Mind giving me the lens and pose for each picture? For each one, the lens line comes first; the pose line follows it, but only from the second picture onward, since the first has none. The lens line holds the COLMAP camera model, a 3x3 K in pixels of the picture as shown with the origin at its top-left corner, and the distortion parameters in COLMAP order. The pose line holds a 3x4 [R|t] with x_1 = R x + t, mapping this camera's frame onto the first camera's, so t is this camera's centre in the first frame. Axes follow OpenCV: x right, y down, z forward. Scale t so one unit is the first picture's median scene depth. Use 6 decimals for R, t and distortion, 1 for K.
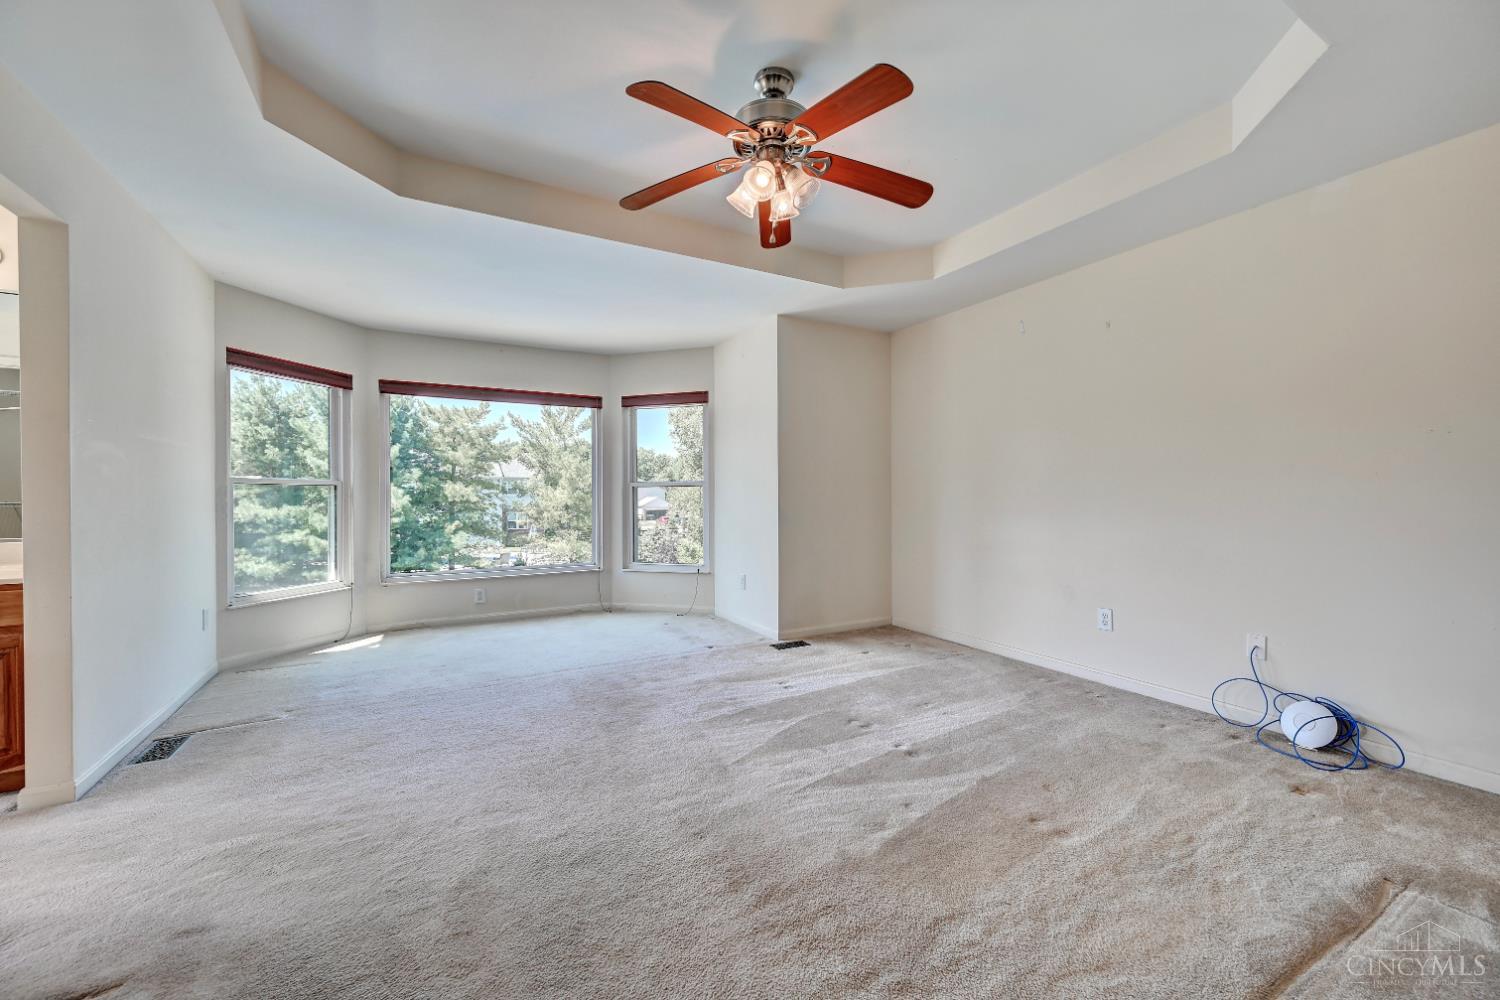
lens RADIAL K [[586.6, 0, 750.0], [0, 586.6, 500.0], [0, 0, 1]] dist [0.000199, 0.000055]
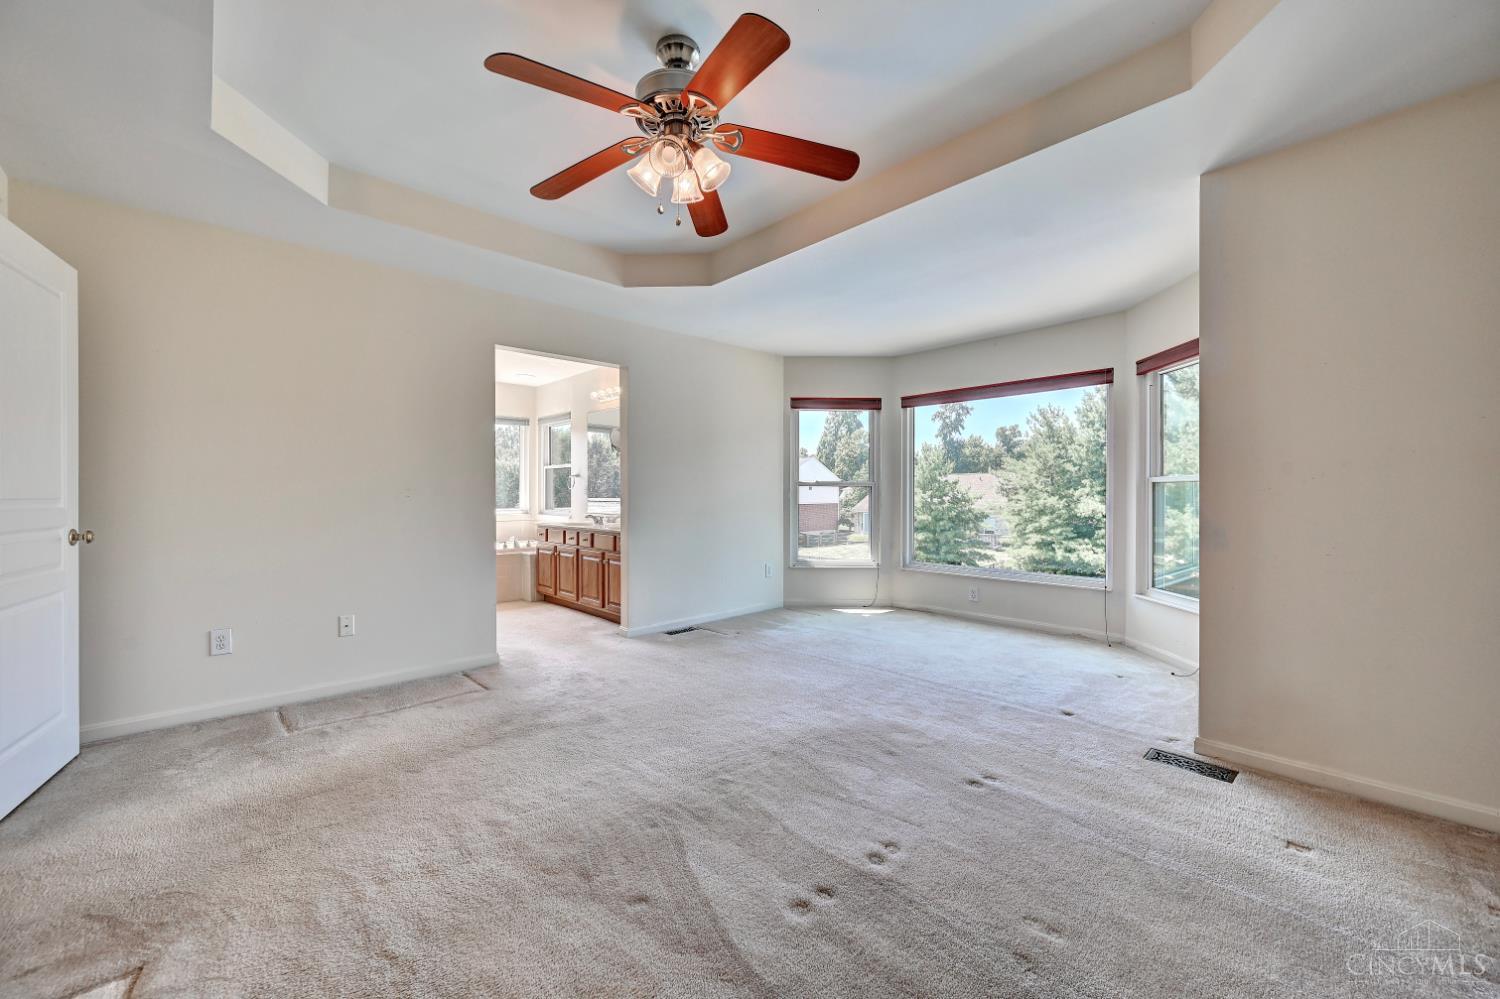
lens RADIAL K [[588.1, 0, 753.4], [0, 588.1, 495.7], [0, 0, 1]] dist [-0.000594, -0.000207]
pose [[0.243925, 0.006187, -0.969774, 0.545729], [-0.008897, 0.999952, 0.004142, -0.007536], [0.969753, 0.007617, 0.243968, 0.493589]]
